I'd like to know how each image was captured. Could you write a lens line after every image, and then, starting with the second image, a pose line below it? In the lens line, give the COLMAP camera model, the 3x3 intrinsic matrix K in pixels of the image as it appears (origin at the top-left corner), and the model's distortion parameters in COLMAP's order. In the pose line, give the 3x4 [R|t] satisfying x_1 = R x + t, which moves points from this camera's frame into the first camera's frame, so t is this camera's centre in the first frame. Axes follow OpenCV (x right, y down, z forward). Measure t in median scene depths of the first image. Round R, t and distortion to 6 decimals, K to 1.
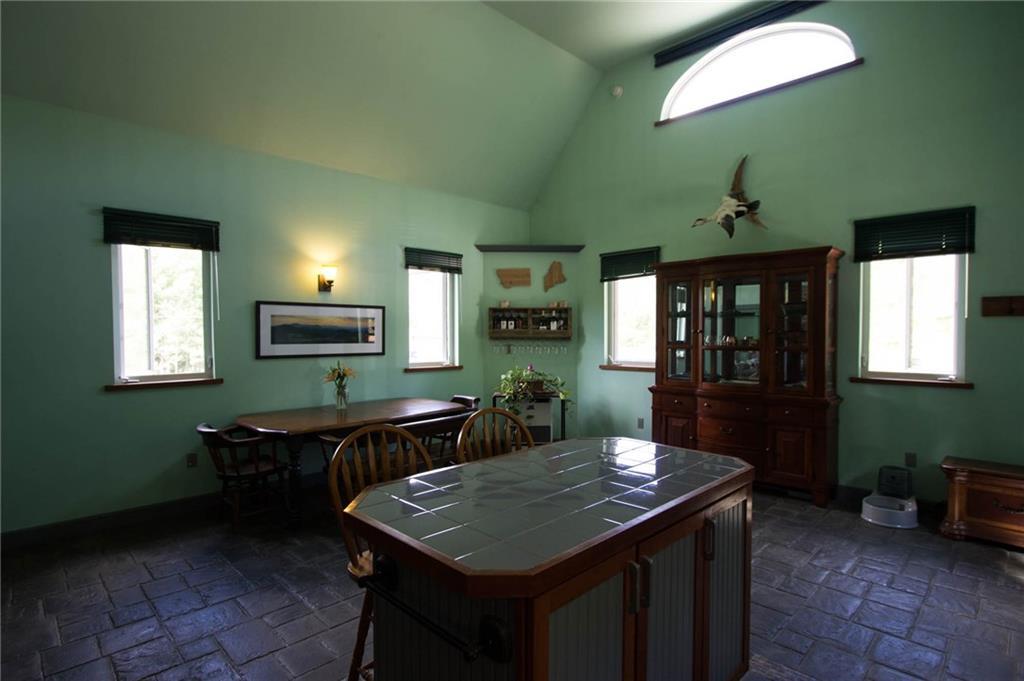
lens RADIAL K [[533.2, 0, 516.0], [0, 533.2, 343.7], [0, 0, 1]] dist [-0.001099, -0.000089]
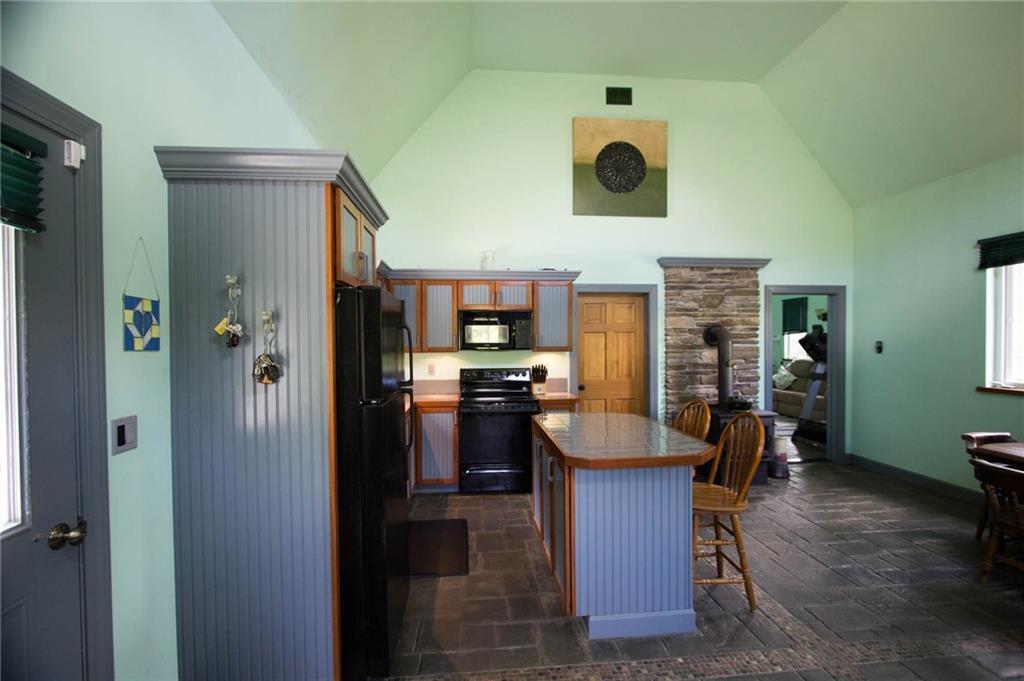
lens RADIAL K [[479.6, 0, 514.2], [0, 479.6, 347.4], [0, 0, 1]] dist [-0.013534, 0.000838]
pose [[-0.640929, 0.017843, -0.767393, 0.458217], [-0.013004, 0.999334, 0.034097, -0.021299], [0.767490, 0.031833, -0.640270, 0.541183]]
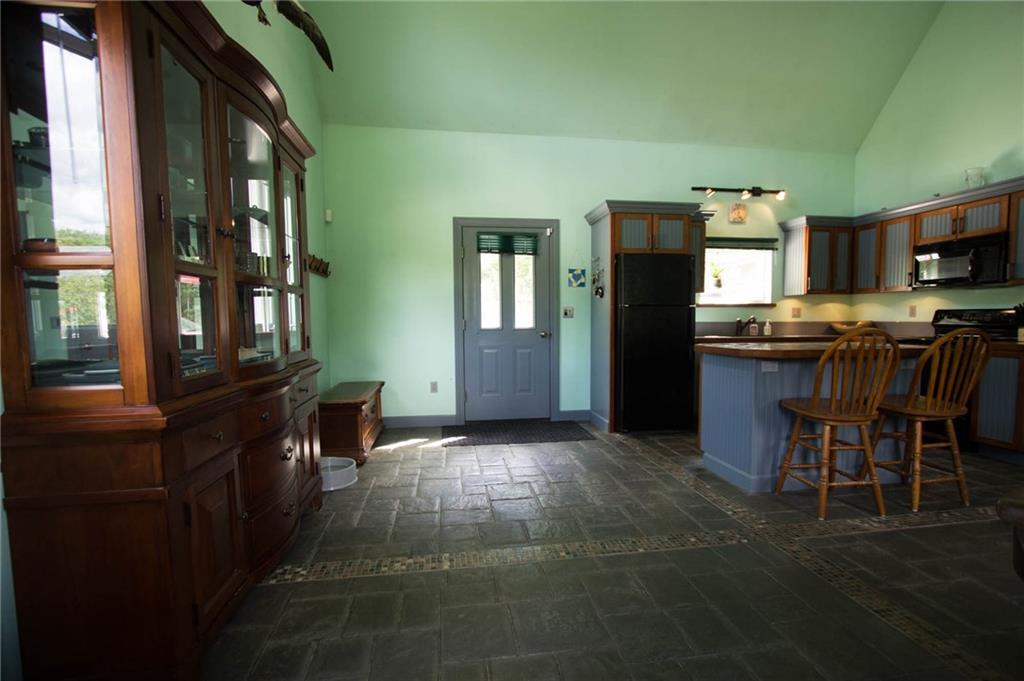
lens RADIAL K [[471.0, 0, 515.8], [0, 471.0, 347.4], [0, 0, 1]] dist [-0.014087, 0.000176]
pose [[-0.802168, -0.030144, 0.596337, -0.016008], [0.023209, 0.996396, 0.081586, 0.028000], [-0.596647, 0.079286, -0.798577, 0.924720]]
